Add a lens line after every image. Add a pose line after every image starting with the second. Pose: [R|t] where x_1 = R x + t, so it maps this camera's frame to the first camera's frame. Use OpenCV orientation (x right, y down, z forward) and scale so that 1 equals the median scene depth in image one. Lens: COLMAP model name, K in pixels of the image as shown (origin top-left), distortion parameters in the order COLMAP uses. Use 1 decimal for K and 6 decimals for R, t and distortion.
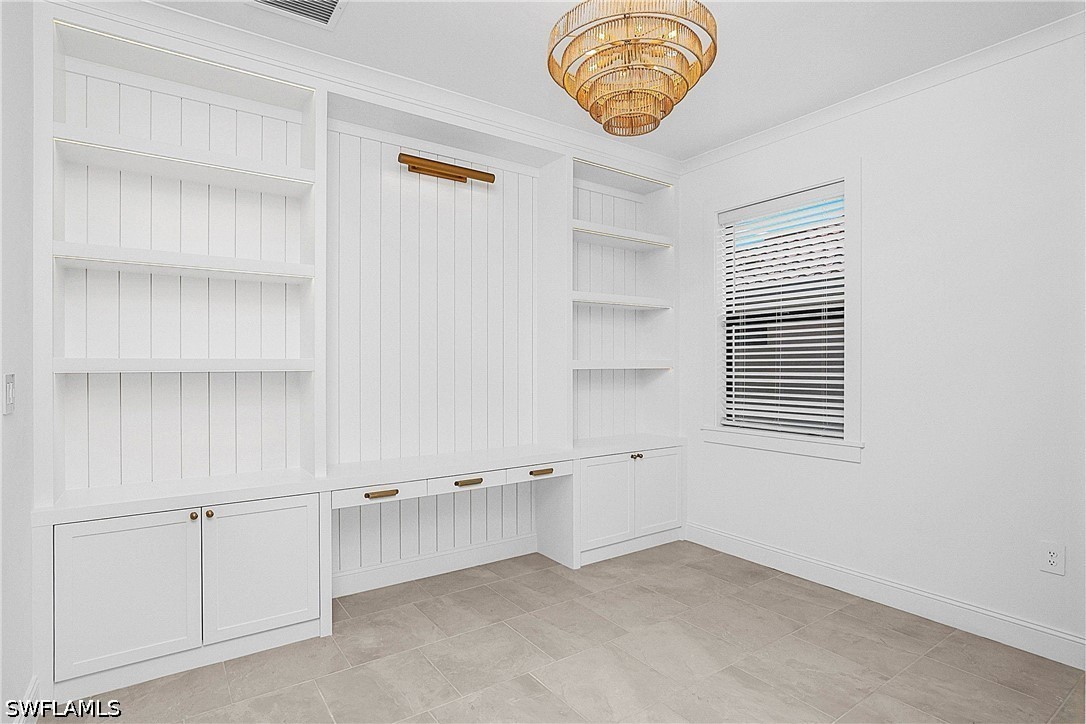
lens RADIAL K [[526.5, 0, 543.0], [0, 526.5, 362.0], [0, 0, 1]] dist [-0.017819, 0.001074]
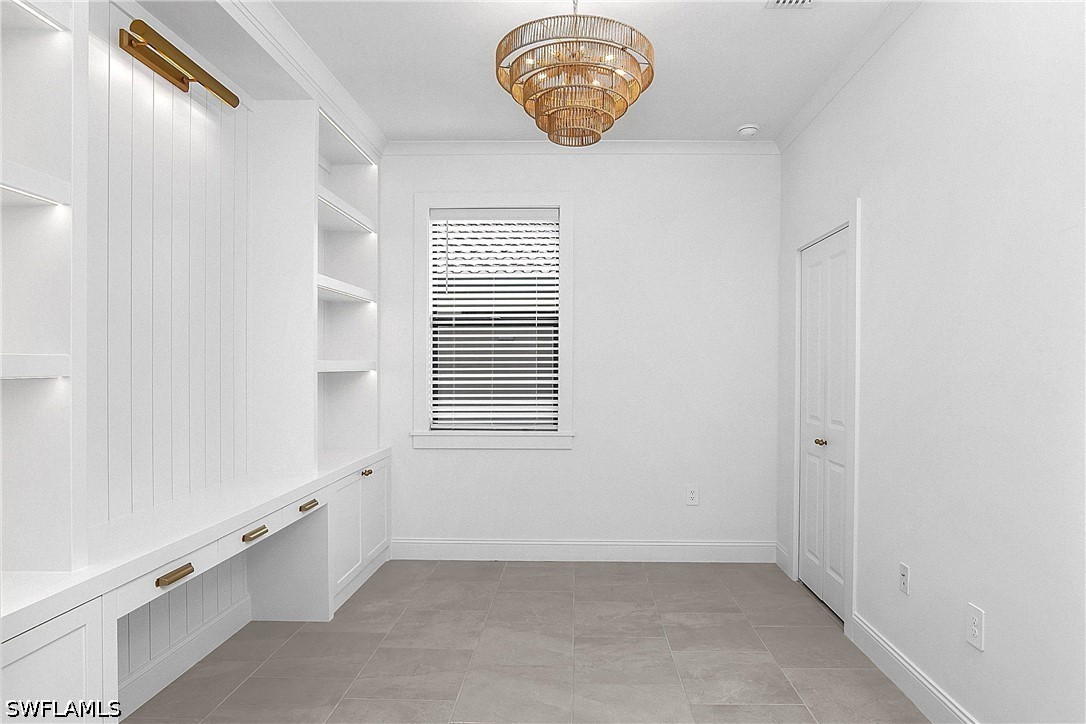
lens RADIAL K [[616.8, 0, 539.5], [0, 616.8, 362.9], [0, 0, 1]] dist [-0.023024, 0.002273]
pose [[0.613191, 0.005535, 0.789916, -0.491236], [-0.005521, 0.999981, -0.002721, 0.000245], [-0.789916, -0.002693, 0.613210, 0.174557]]
